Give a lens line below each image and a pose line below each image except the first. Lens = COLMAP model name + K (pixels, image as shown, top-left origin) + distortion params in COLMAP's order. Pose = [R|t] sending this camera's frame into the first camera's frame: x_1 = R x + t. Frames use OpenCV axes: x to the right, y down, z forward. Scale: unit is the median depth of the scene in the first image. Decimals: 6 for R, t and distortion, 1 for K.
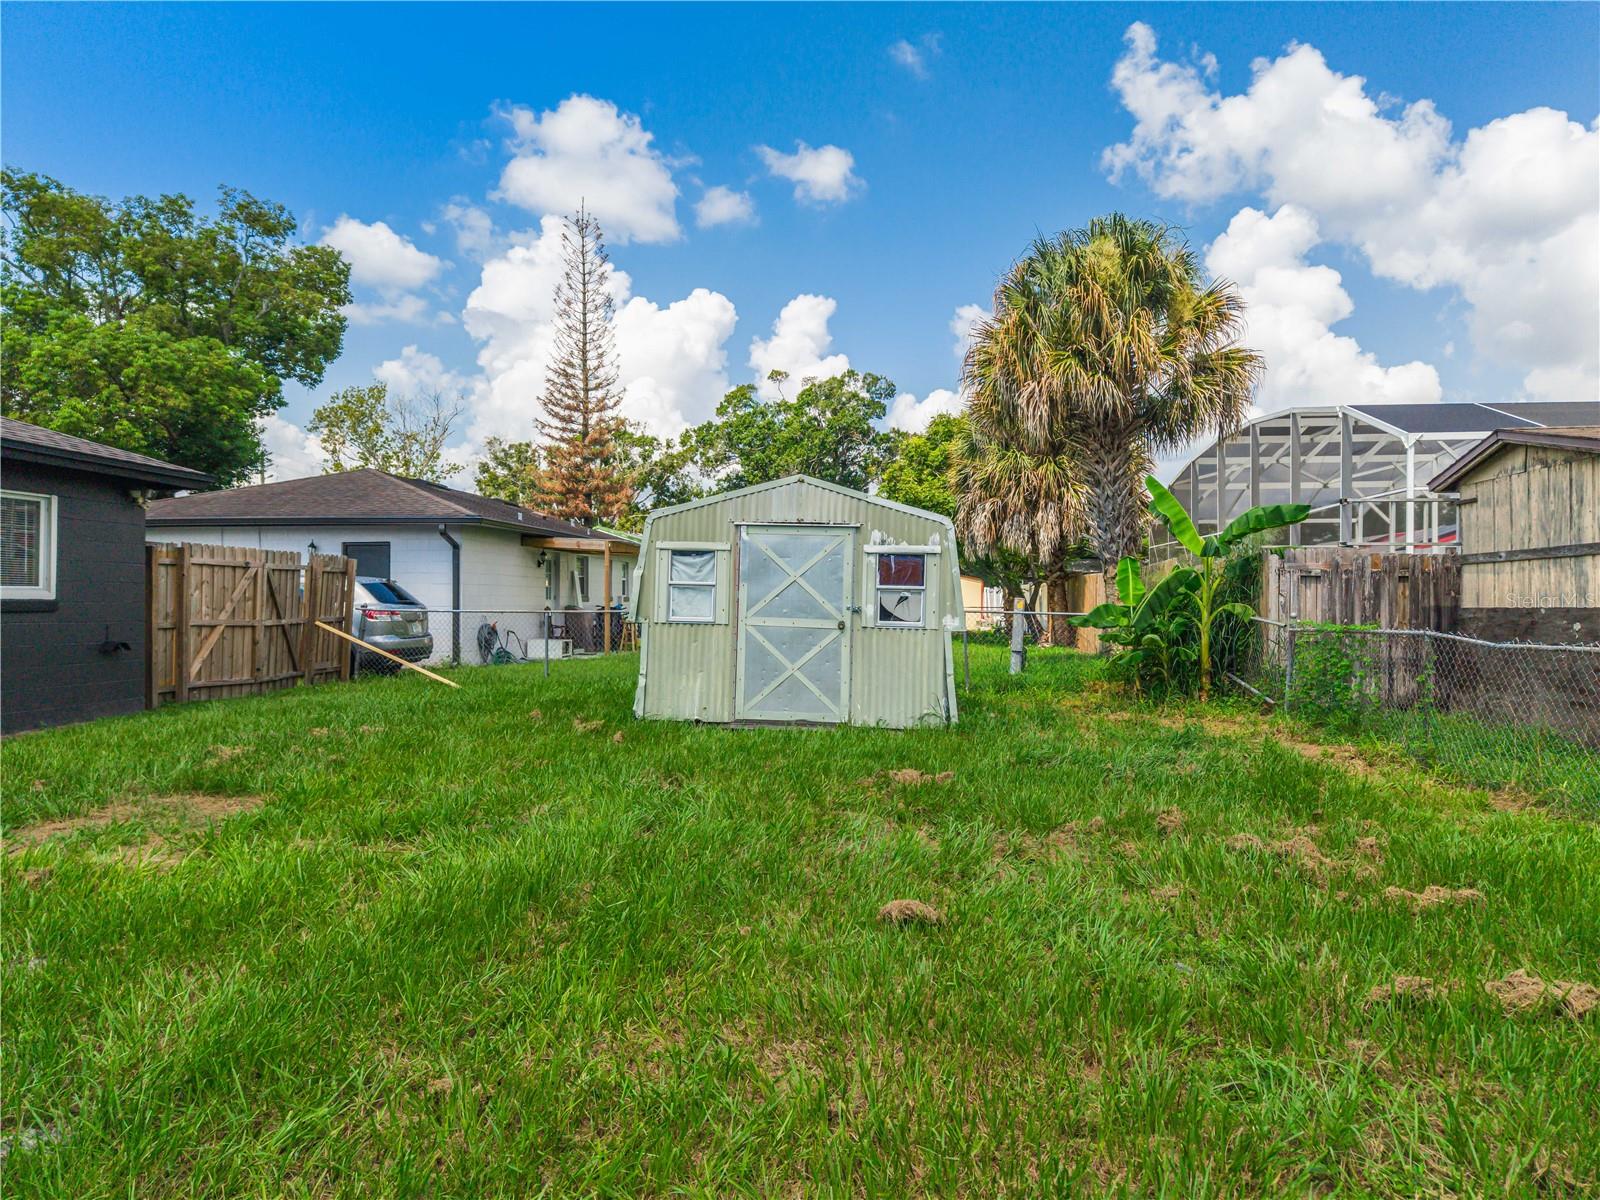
lens RADIAL K [[1090.6, 0, 801.1], [0, 1090.6, 606.0], [0, 0, 1]] dist [0.031571, -0.033011]
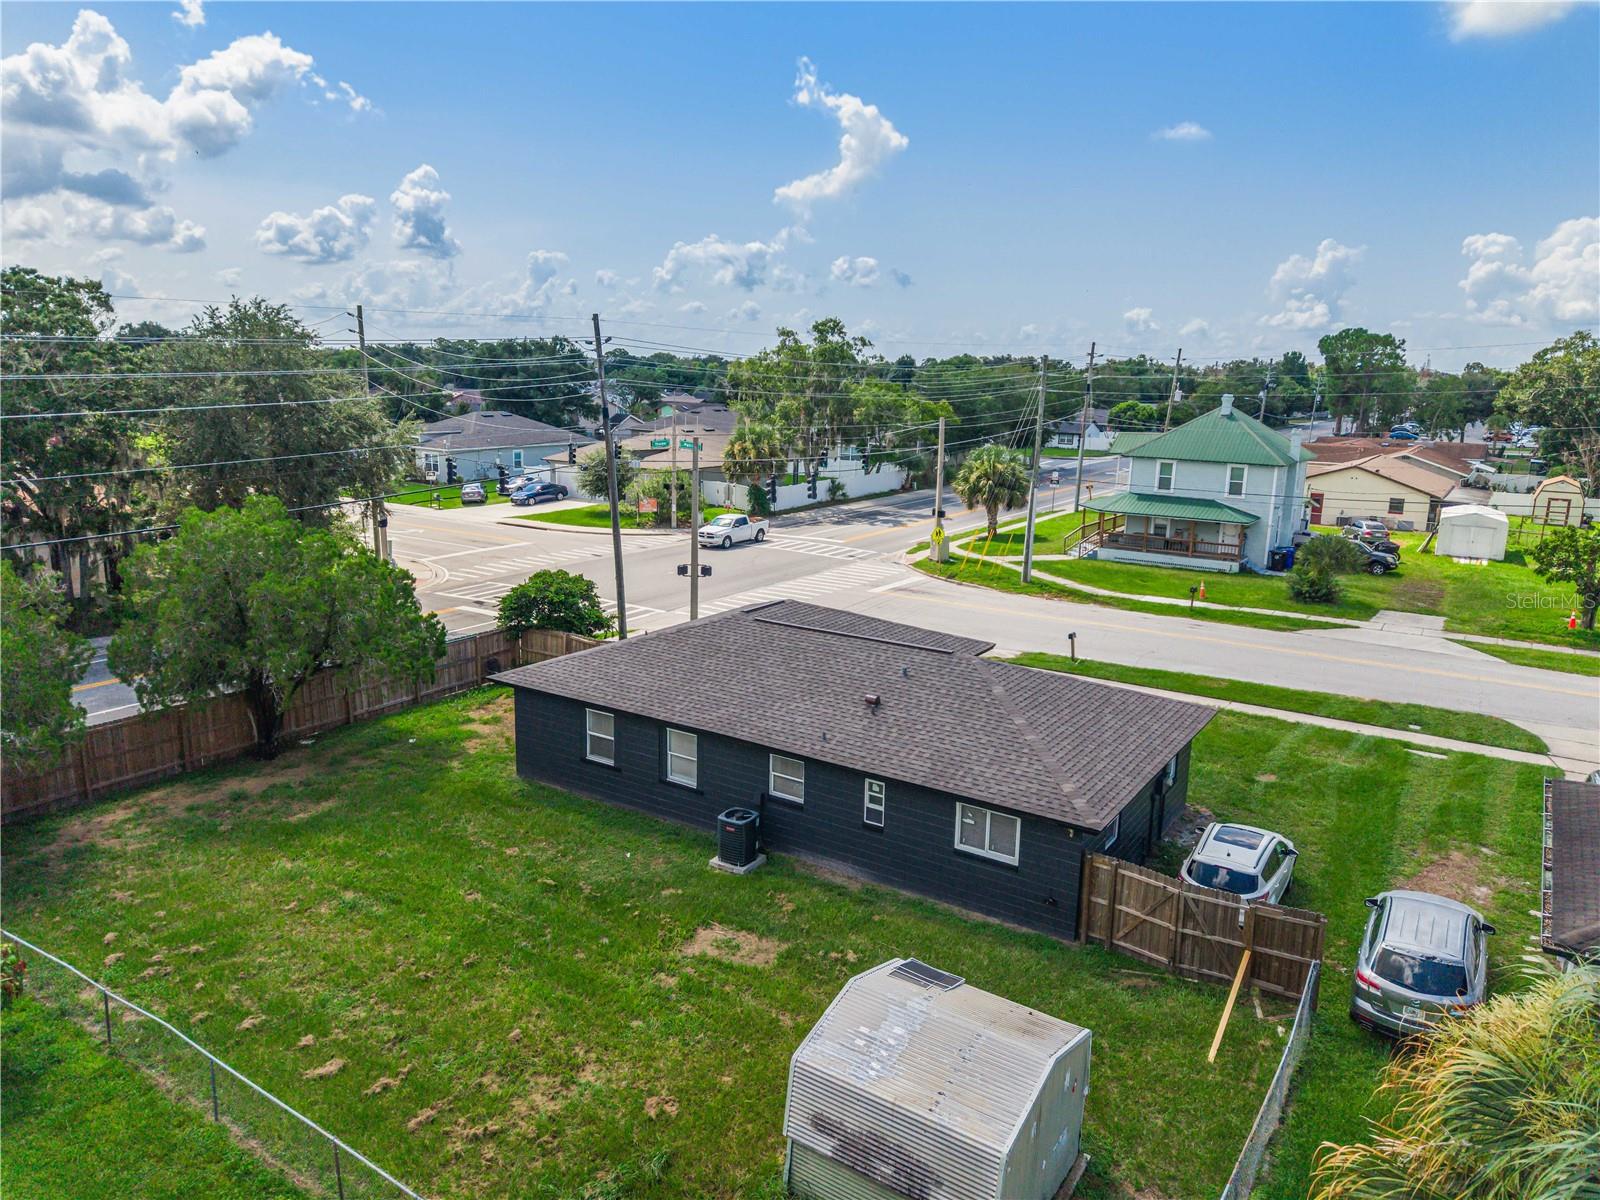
lens RADIAL K [[1090.6, 0, 801.1], [0, 1090.6, 606.0], [0, 0, 1]] dist [0.031571, -0.033011]
pose [[-0.468395, 0.175389, -0.865936, 0.447554], [-0.021891, 0.977494, 0.209826, -0.341528], [0.883248, 0.117237, -0.454014, 0.581718]]
